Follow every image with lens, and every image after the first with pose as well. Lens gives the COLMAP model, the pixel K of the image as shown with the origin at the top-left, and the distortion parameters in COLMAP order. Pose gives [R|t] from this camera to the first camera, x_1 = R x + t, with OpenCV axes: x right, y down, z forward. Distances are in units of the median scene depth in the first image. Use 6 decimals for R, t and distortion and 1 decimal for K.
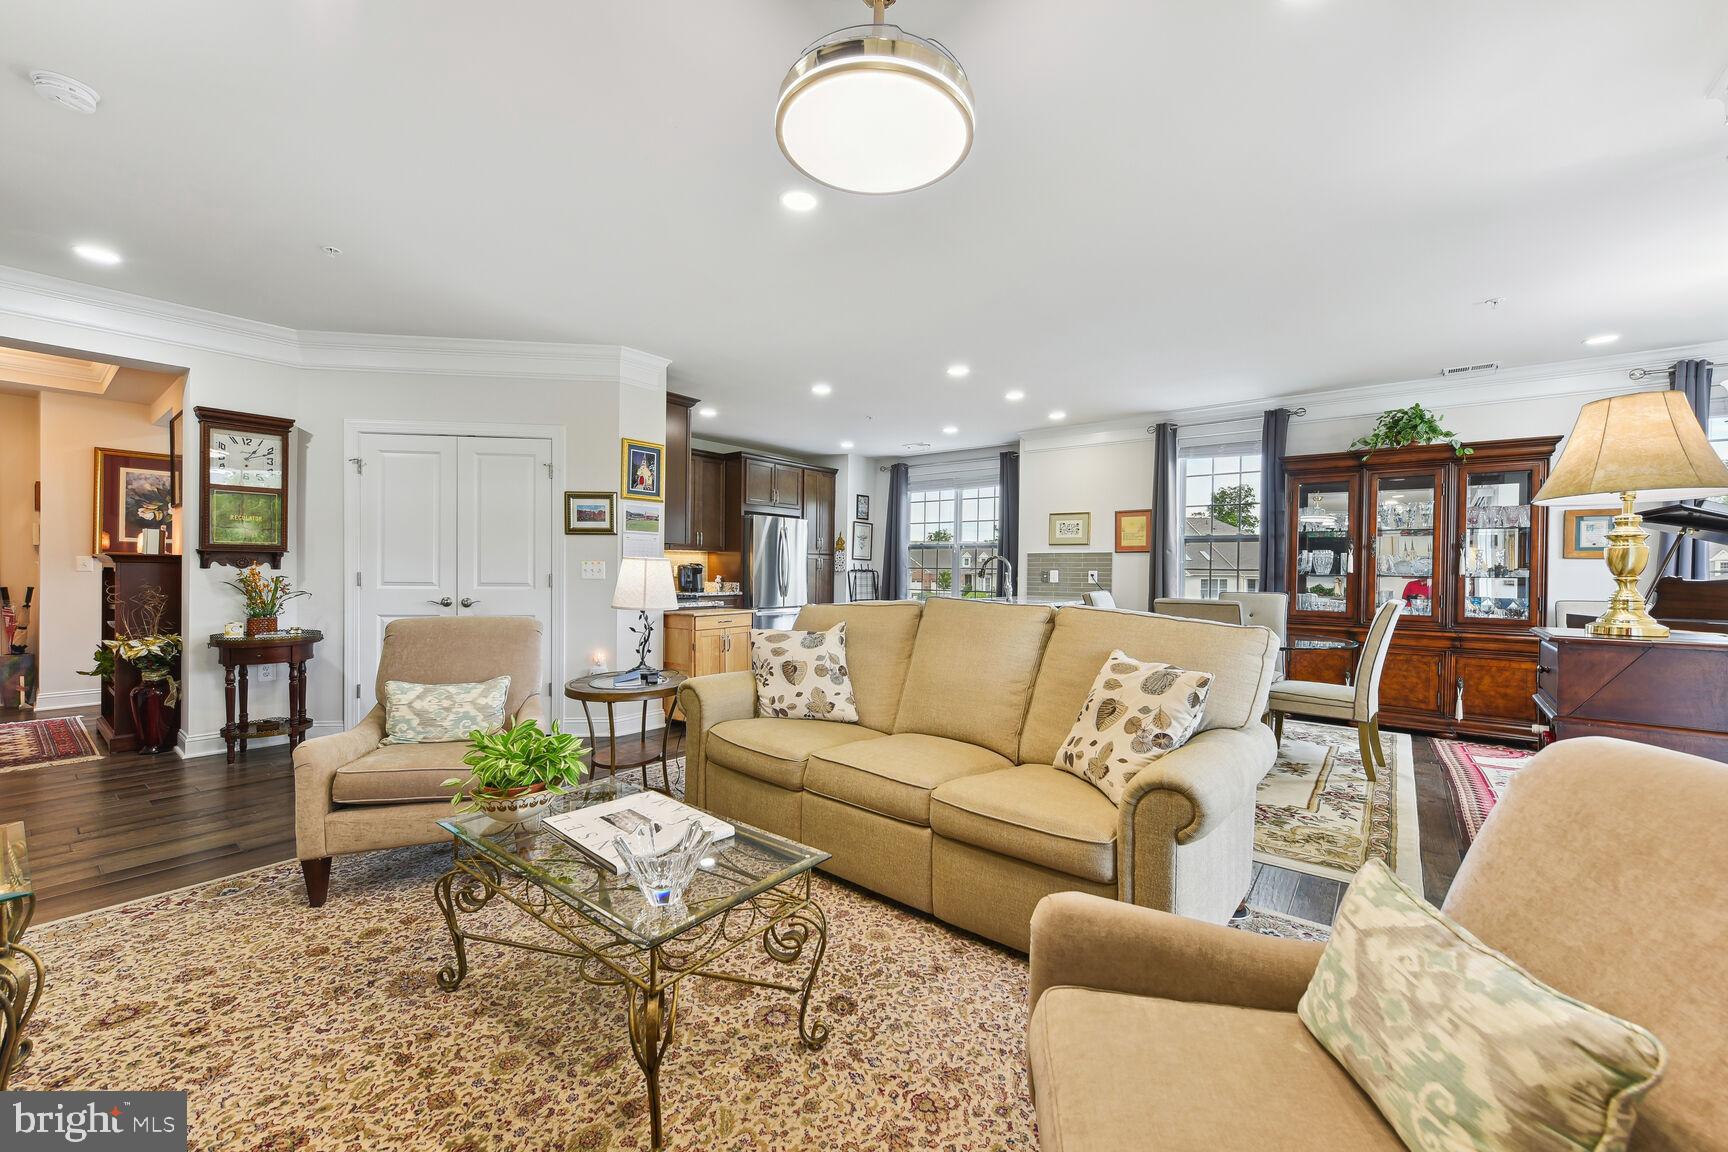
lens RADIAL K [[681.3, 0, 860.5], [0, 681.3, 573.8], [0, 0, 1]] dist [0.002936, -0.000185]
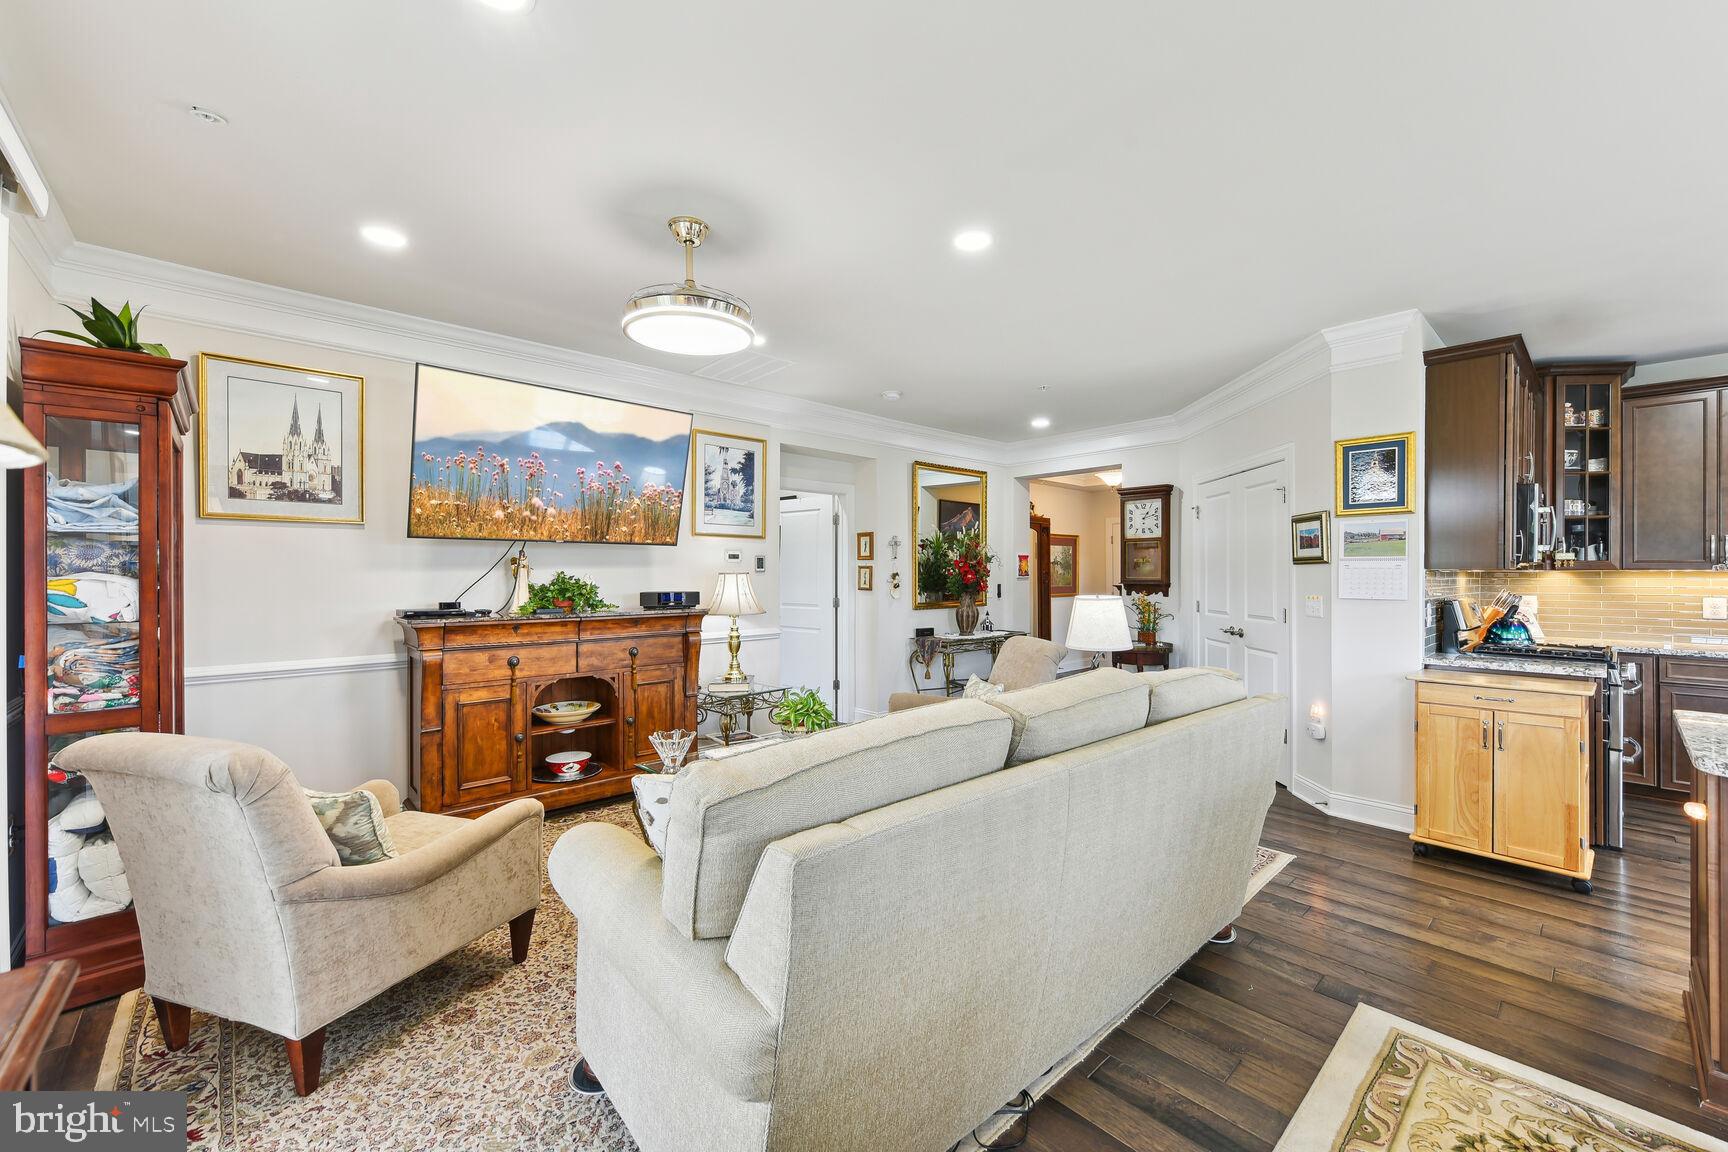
lens RADIAL K [[681.3, 0, 860.5], [0, 681.3, 573.8], [0, 0, 1]] dist [0.002936, -0.000185]
pose [[-0.167468, -0.009357, -0.985833, 0.496216], [-0.009668, 0.999922, -0.007848, -0.031219], [0.985830, 0.008217, -0.167545, 0.554152]]
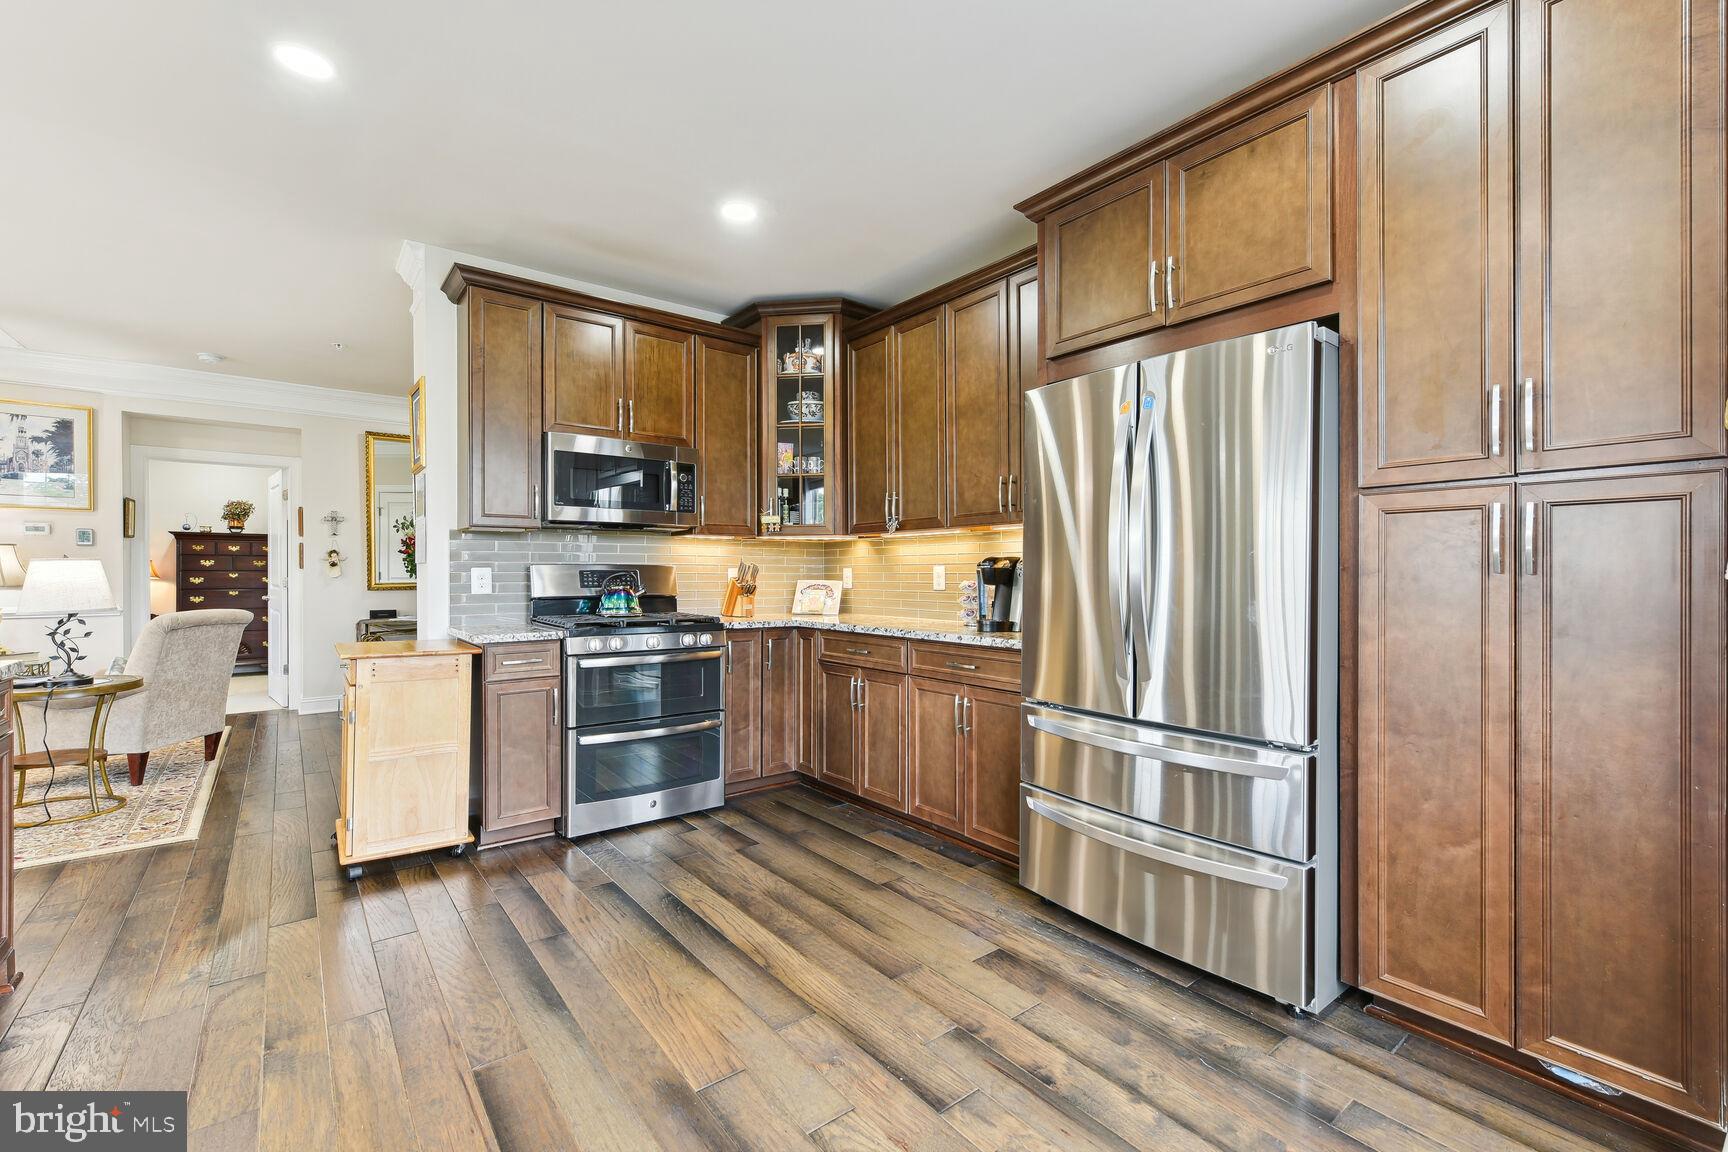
lens RADIAL K [[730.9, 0, 859.5], [0, 730.9, 574.4], [0, 0, 1]] dist [0.001276, 0.000159]
pose [[-0.237631, -0.006821, -0.971332, 0.274212], [-0.009332, 0.999945, -0.004739, -0.004933], [0.971311, 0.007938, -0.237682, 1.549652]]
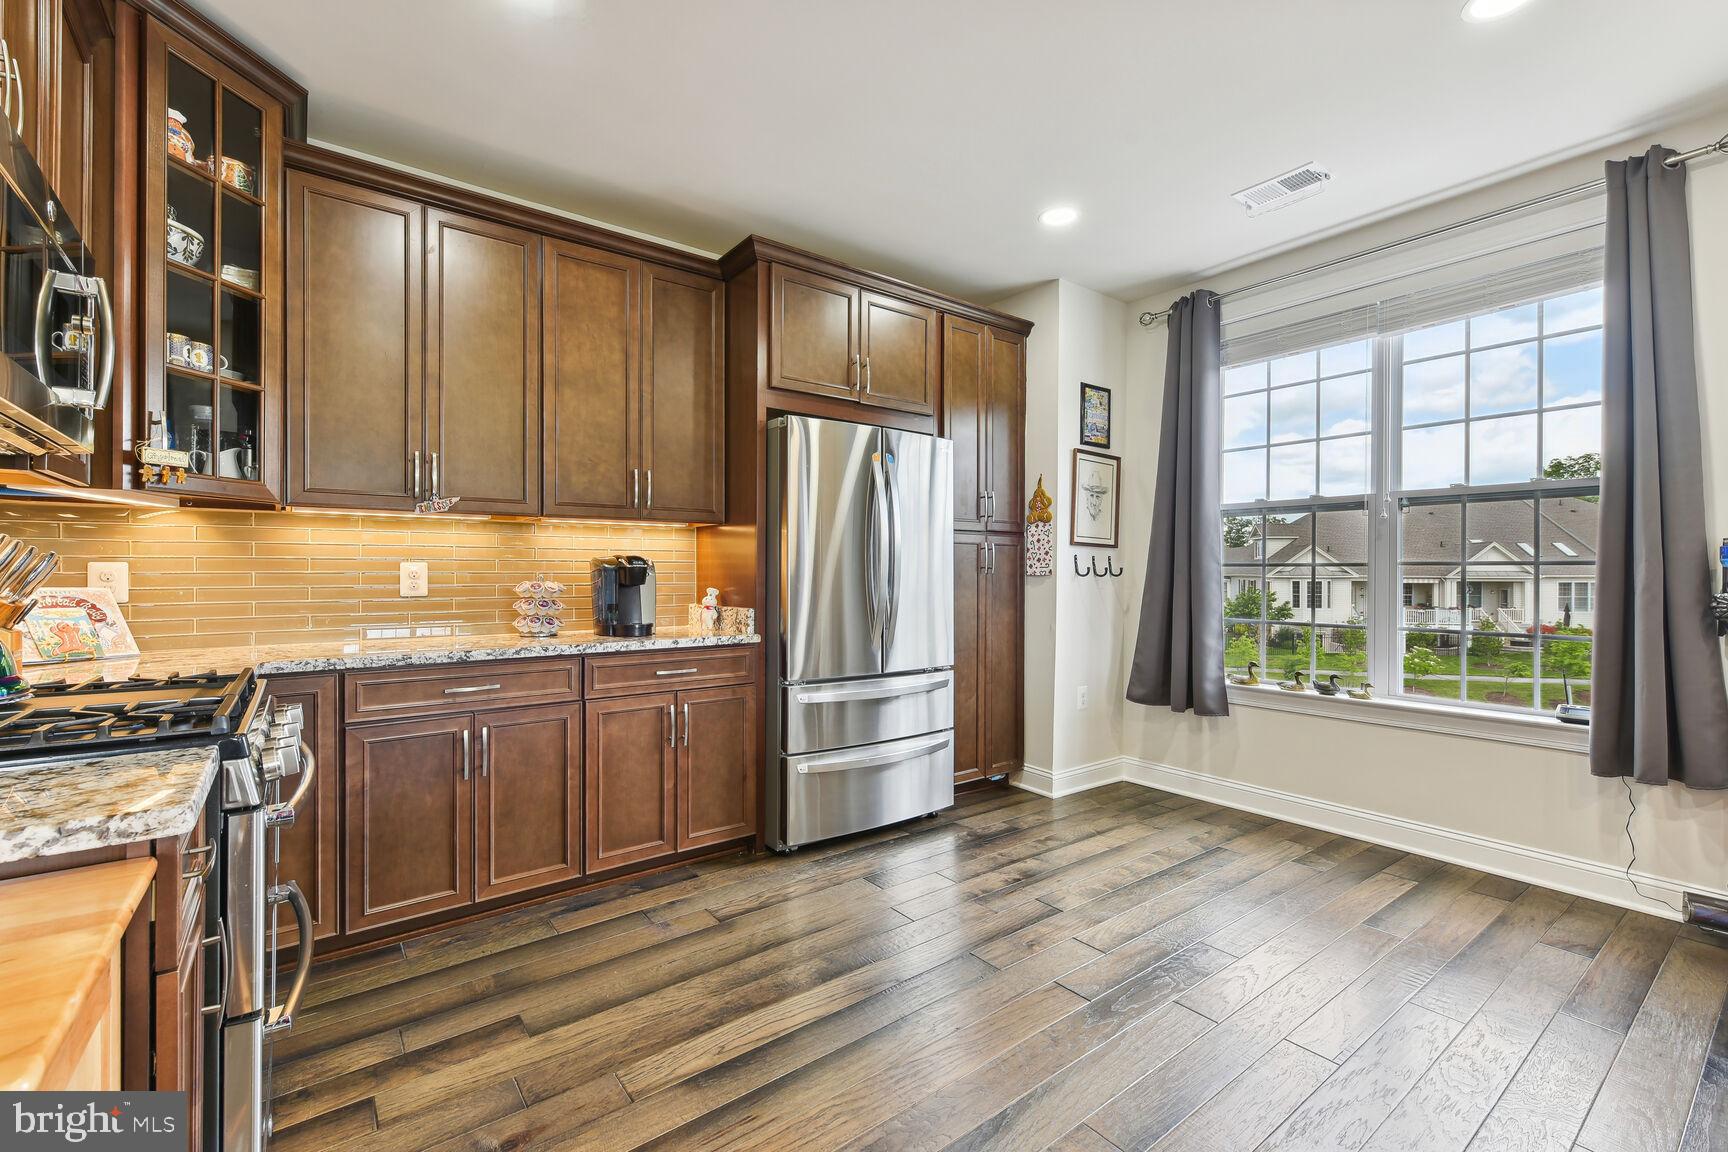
lens RADIAL K [[737.4, 0, 859.5], [0, 737.4, 573.2], [0, 0, 1]] dist [0.001383, -0.000226]
pose [[0.966985, -0.007817, -0.254712, -0.039402], [0.005933, 0.999949, -0.008165, -0.003643], [0.254763, 0.006384, 0.966982, 0.994133]]
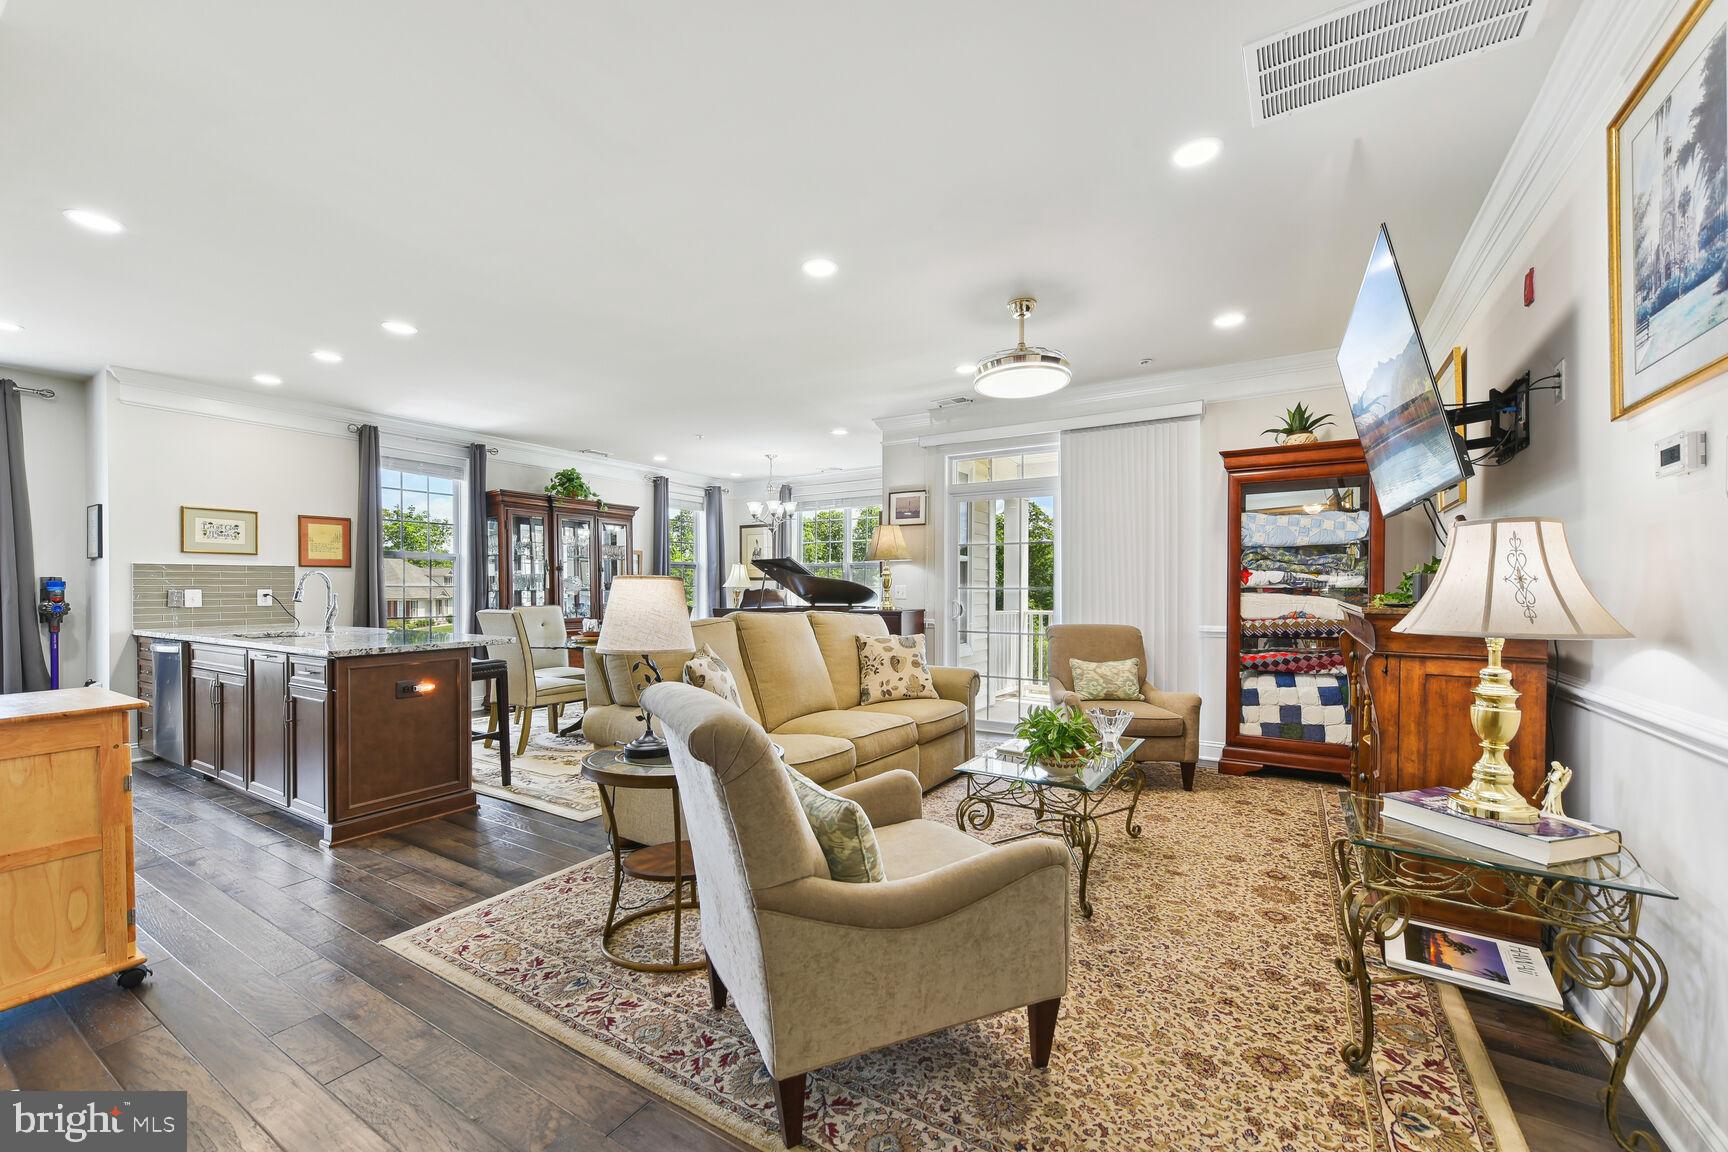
lens RADIAL K [[689.3, 0, 860.2], [0, 689.3, 589.4], [0, 0, 1]] dist [0.000008, -0.000094]
pose [[-0.108267, -0.011221, 0.994059, -0.685868], [0.008721, 0.999887, 0.012236, -0.011420], [-0.994084, 0.009994, -0.108157, 0.580953]]
